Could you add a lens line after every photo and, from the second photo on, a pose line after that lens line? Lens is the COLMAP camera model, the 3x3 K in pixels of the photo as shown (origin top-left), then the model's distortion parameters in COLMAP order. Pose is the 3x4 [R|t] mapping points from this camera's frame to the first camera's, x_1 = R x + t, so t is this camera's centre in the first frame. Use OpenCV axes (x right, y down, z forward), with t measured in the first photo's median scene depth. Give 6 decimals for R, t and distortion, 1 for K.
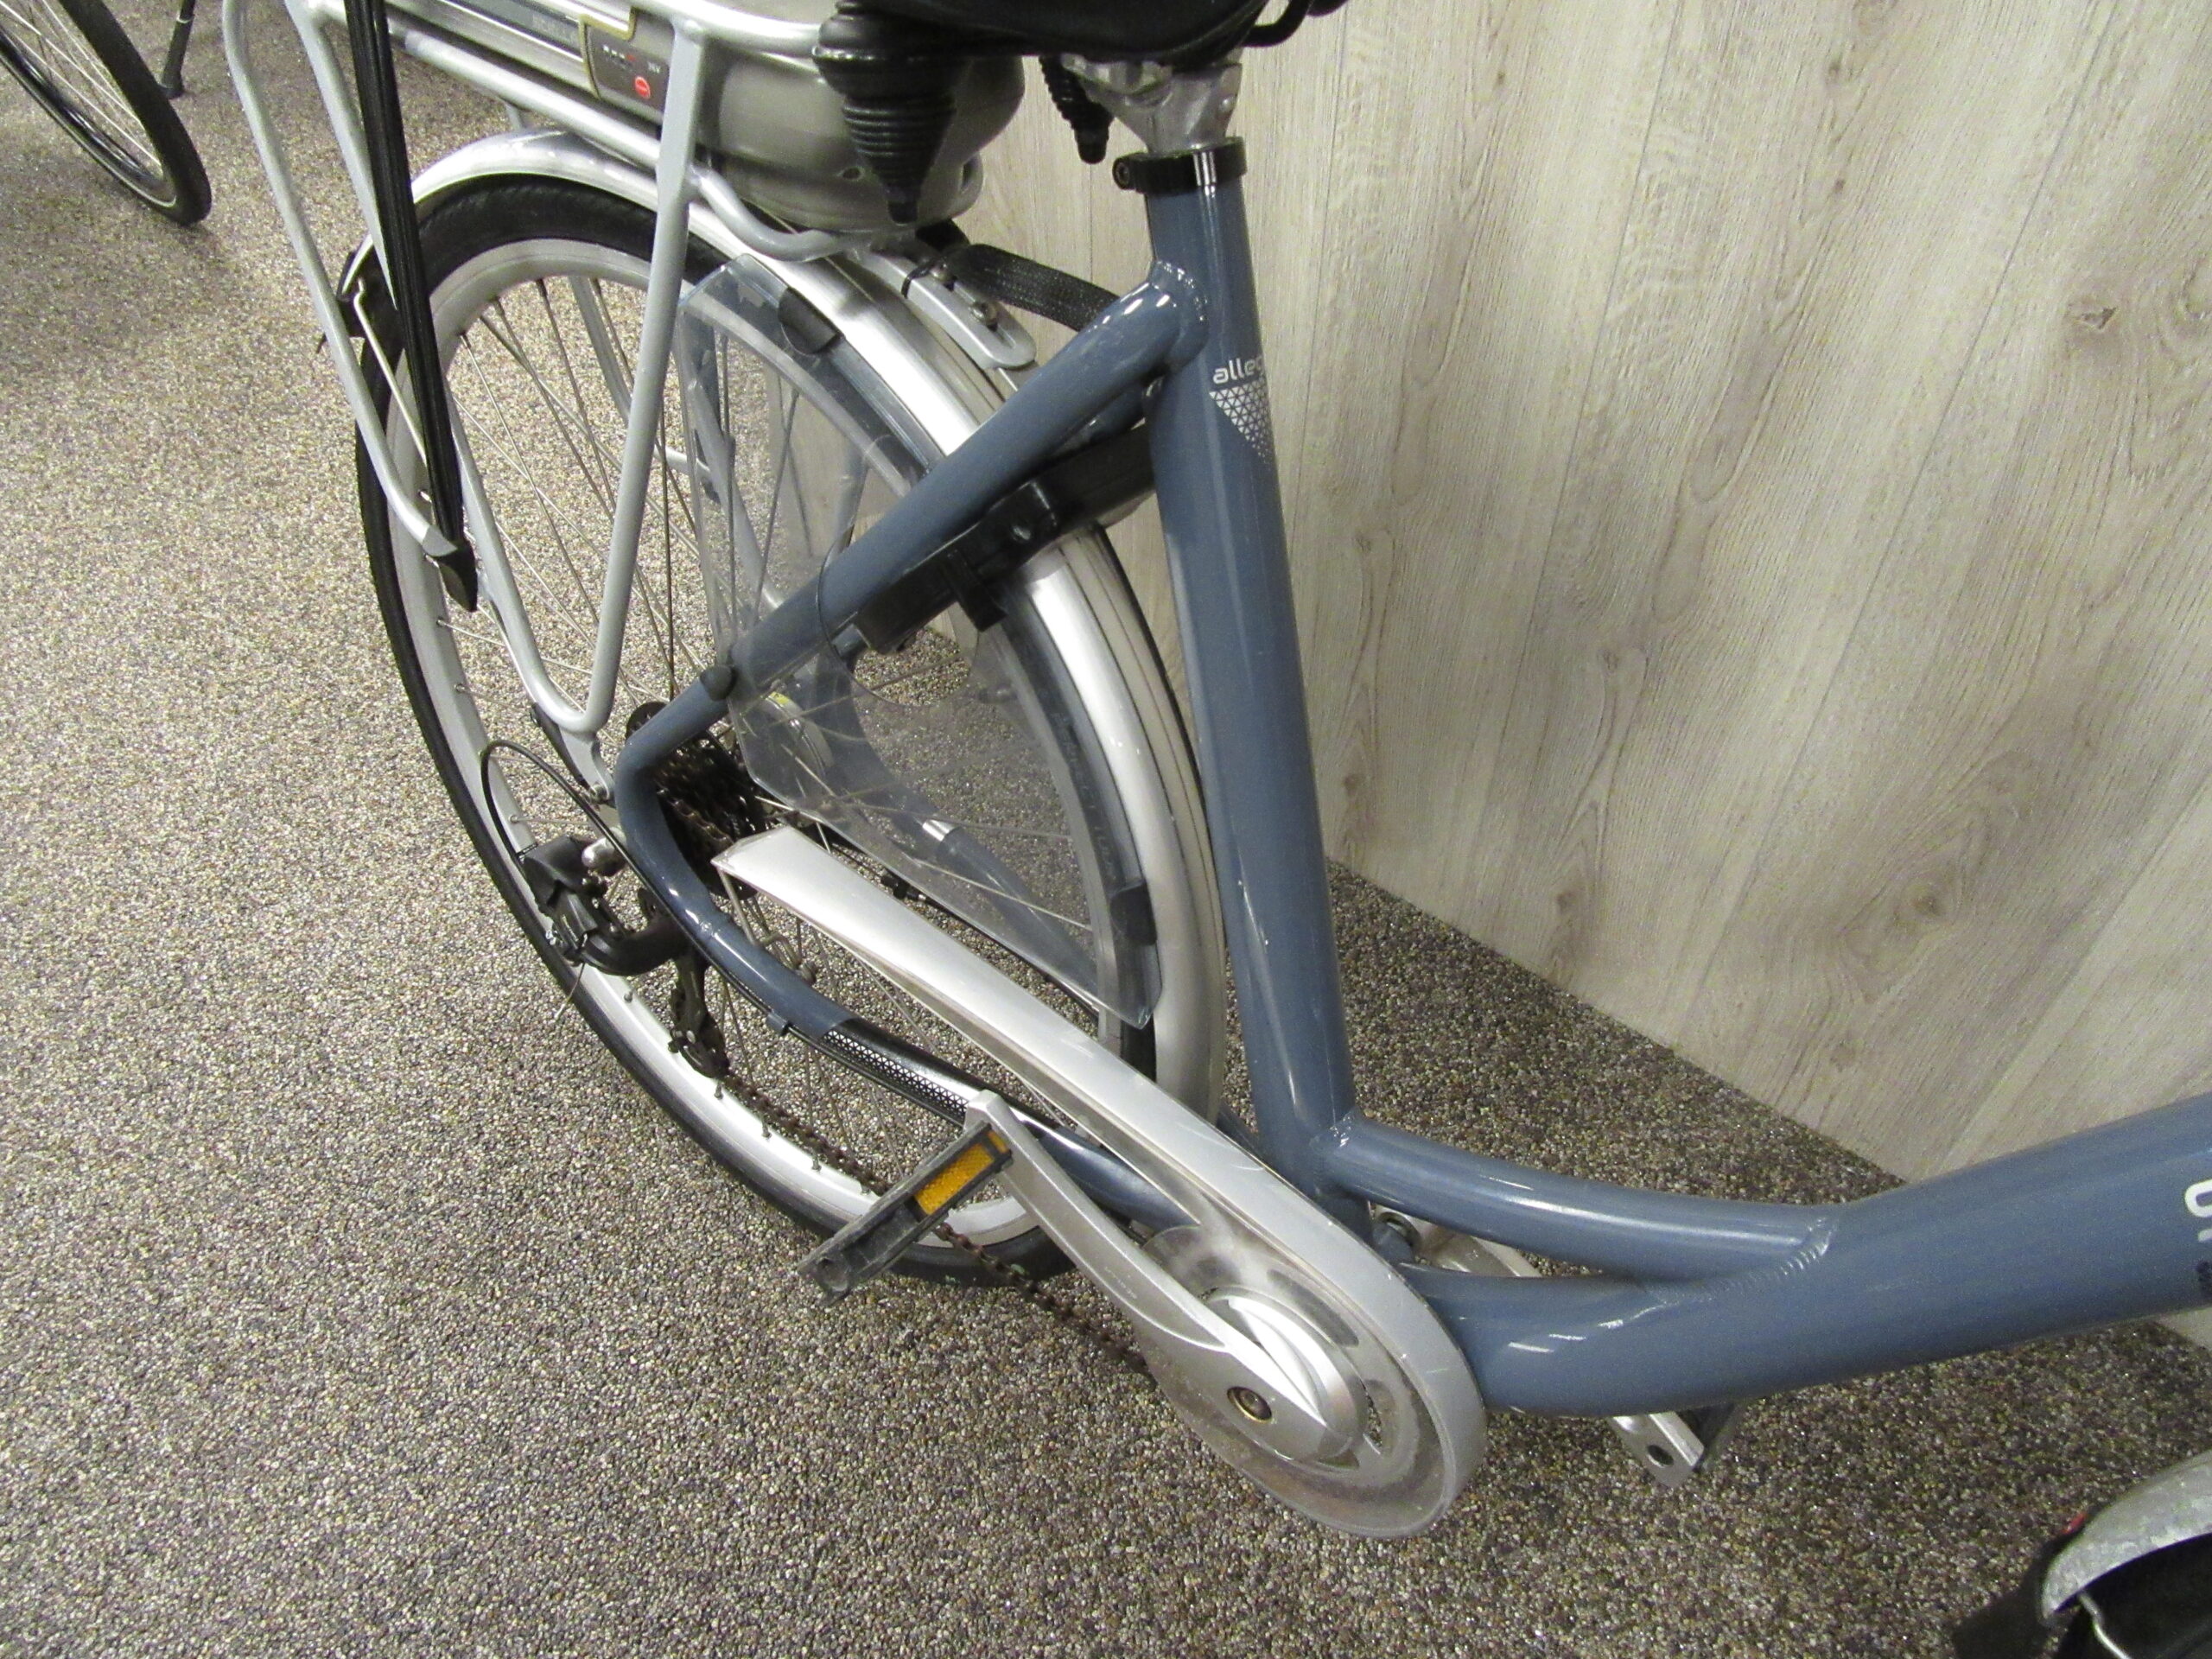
lens RADIAL K [[1646.2, 0, 1103.4], [0, 1646.2, 839.7], [0, 0, 1]] dist [-0.007726, 0.003567]
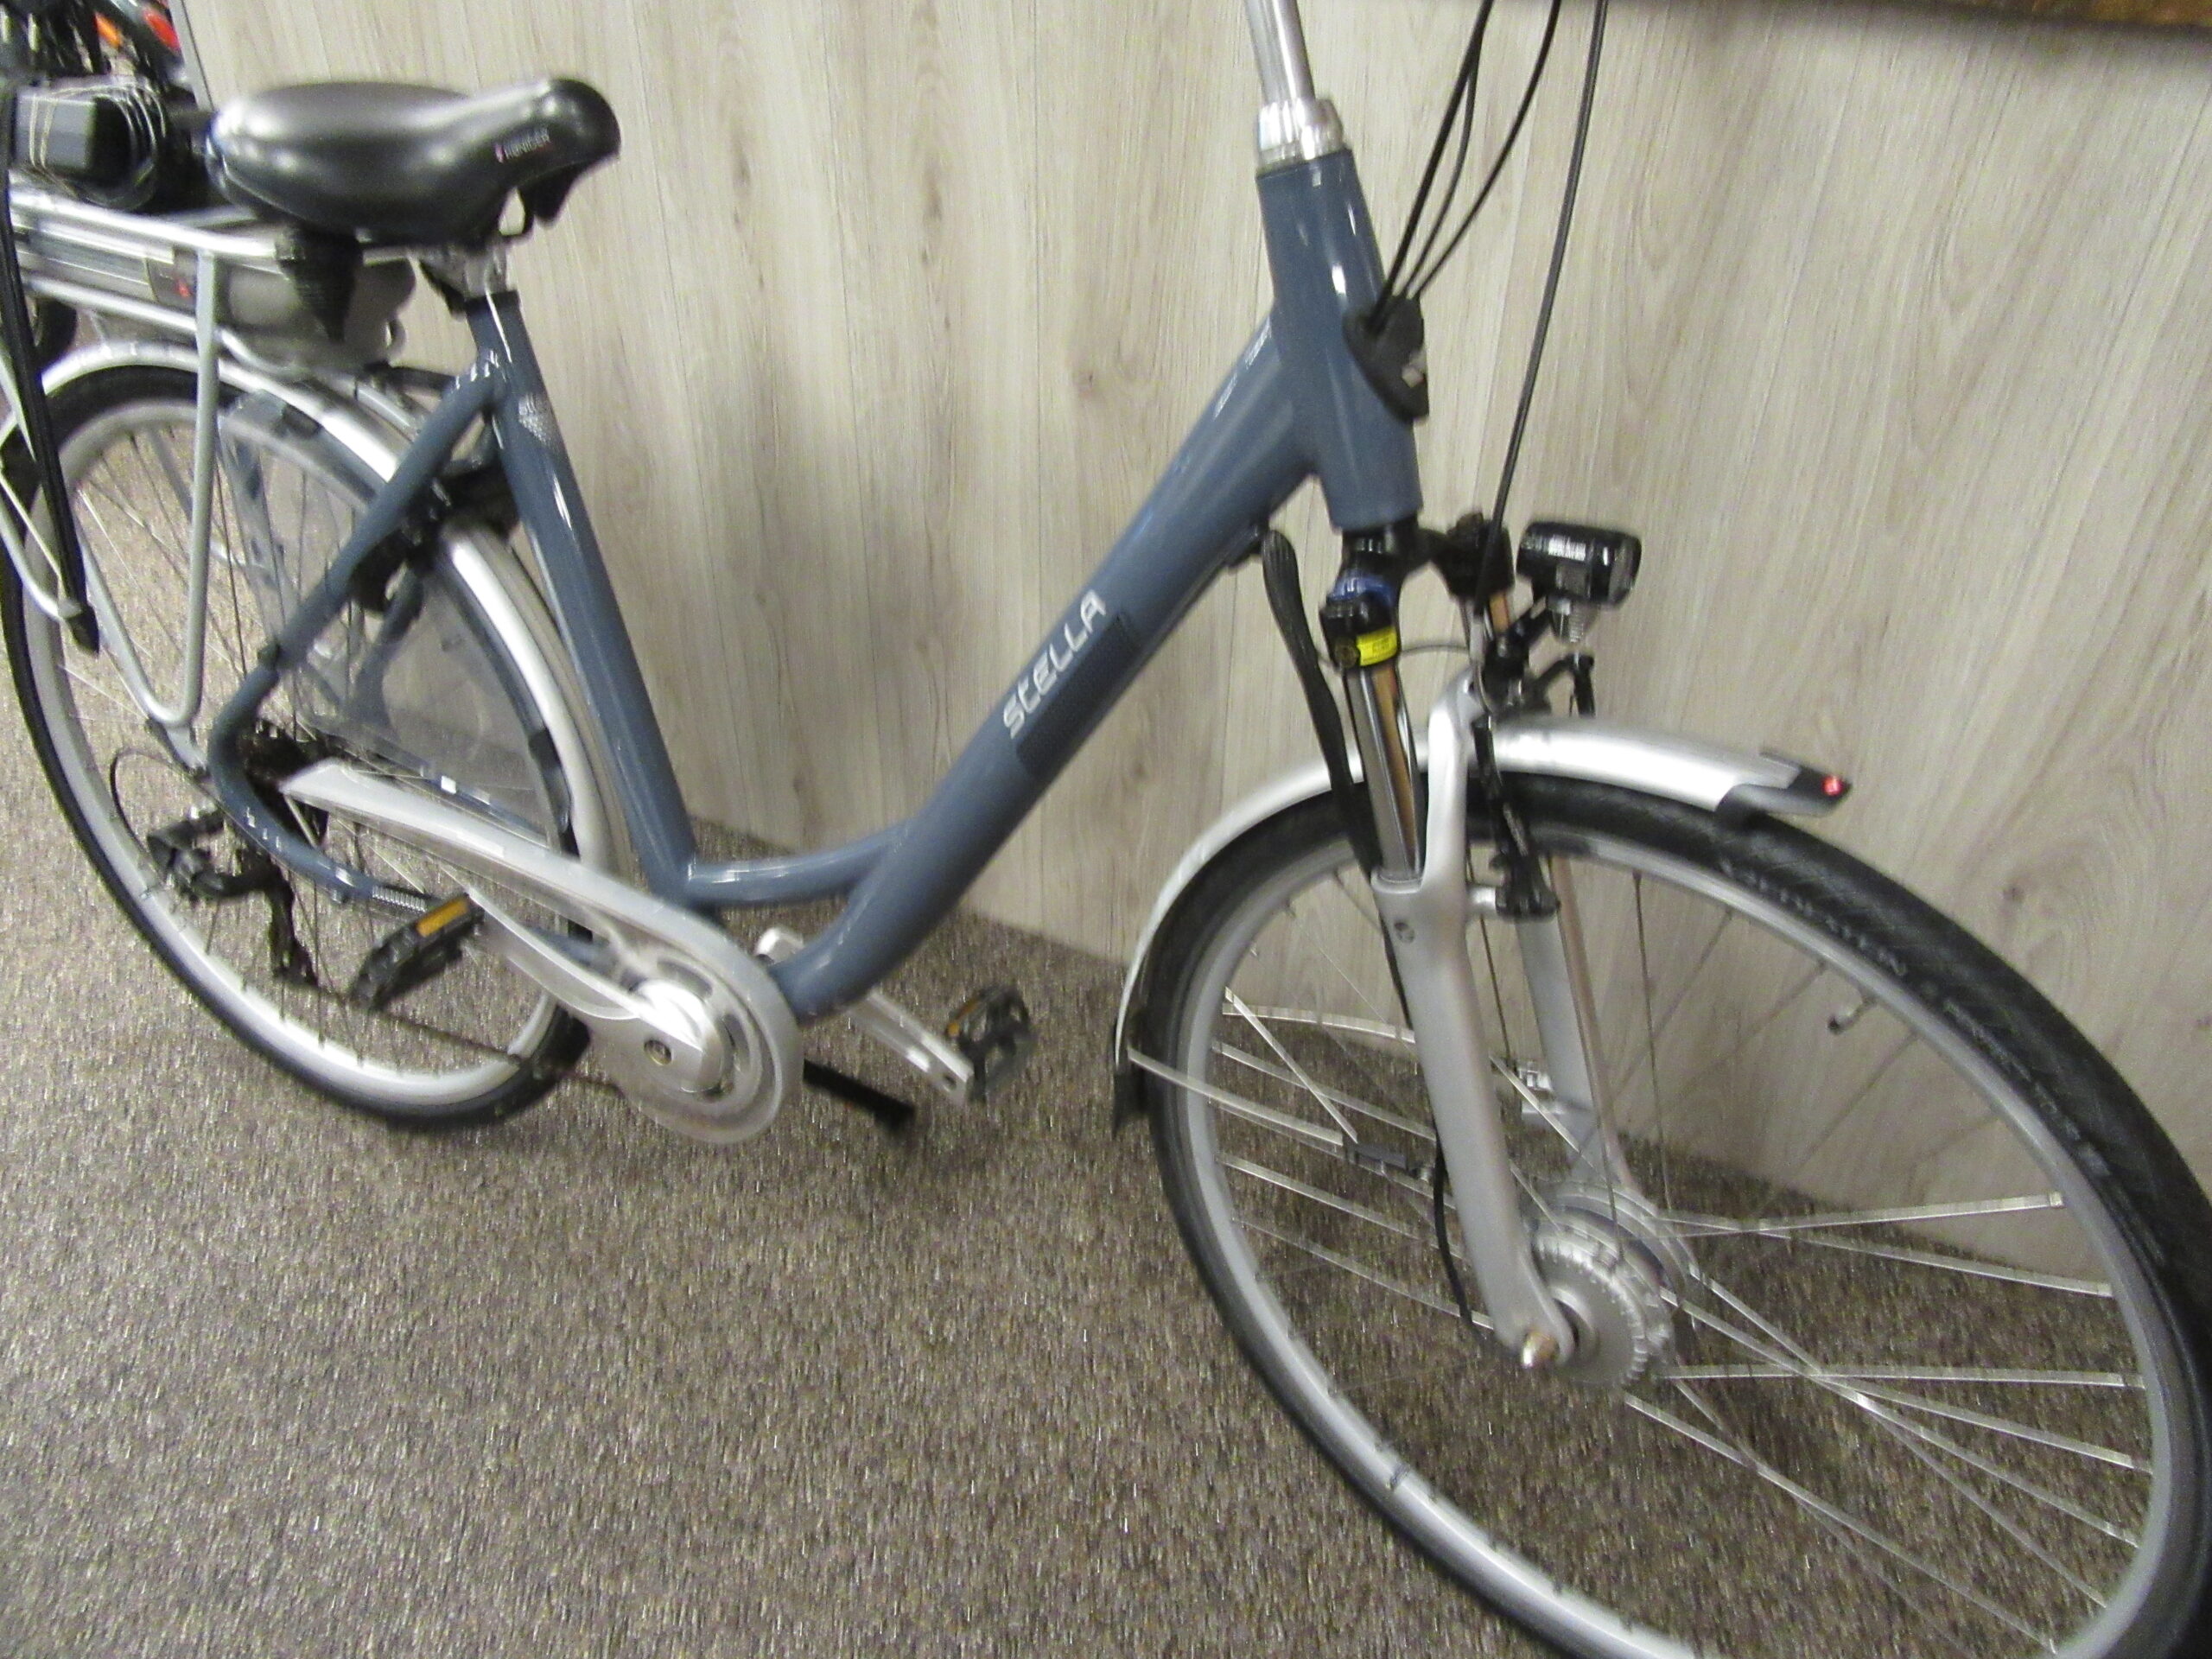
lens RADIAL K [[1646.2, 0, 1103.4], [0, 1646.2, 839.7], [0, 0, 1]] dist [-0.007726, 0.003567]
pose [[0.973771, -0.122518, 0.191727, 0.195663], [0.152100, 0.977214, -0.148047, 0.380932], [-0.169220, 0.173325, 0.970218, -0.560453]]
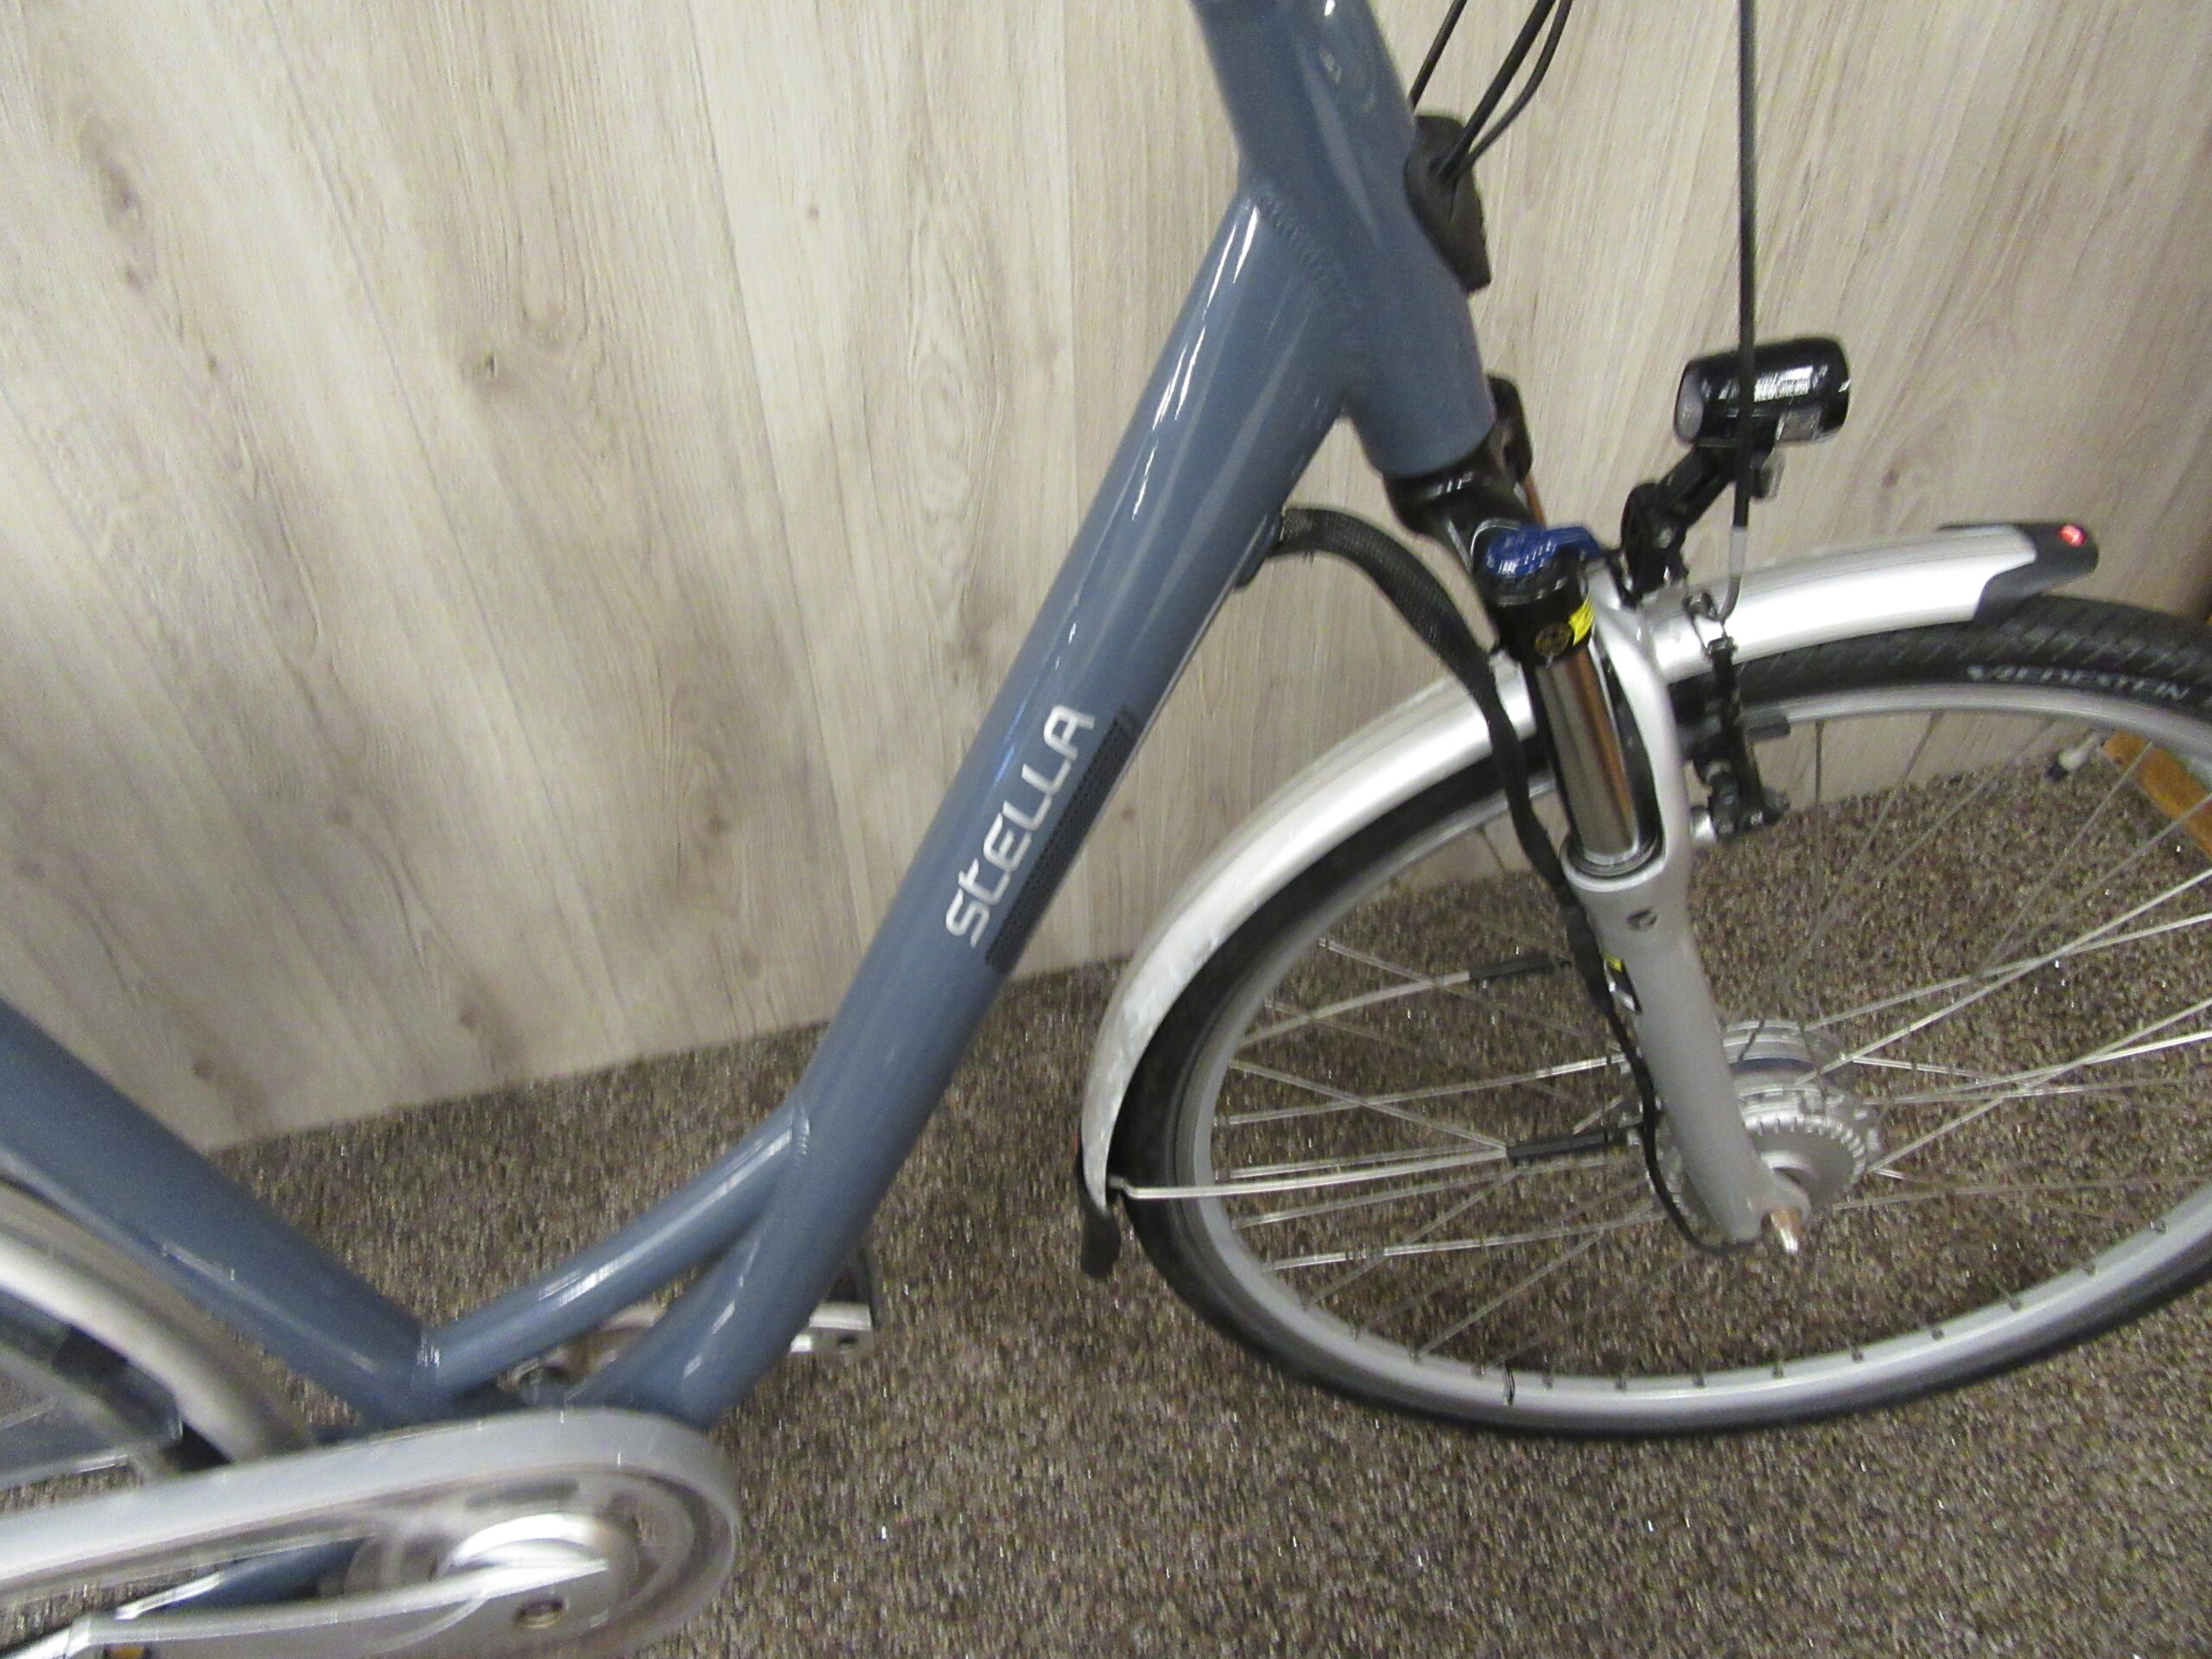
lens RADIAL K [[1635.6, 0, 1114.1], [0, 1635.6, 833.5], [0, 0, 1]] dist [-0.000561, -0.000375]
pose [[0.578445, -0.587952, 0.565433, 0.004634], [0.599387, 0.776527, 0.194273, -0.013064], [-0.553297, 0.226537, 0.801588, -0.102876]]
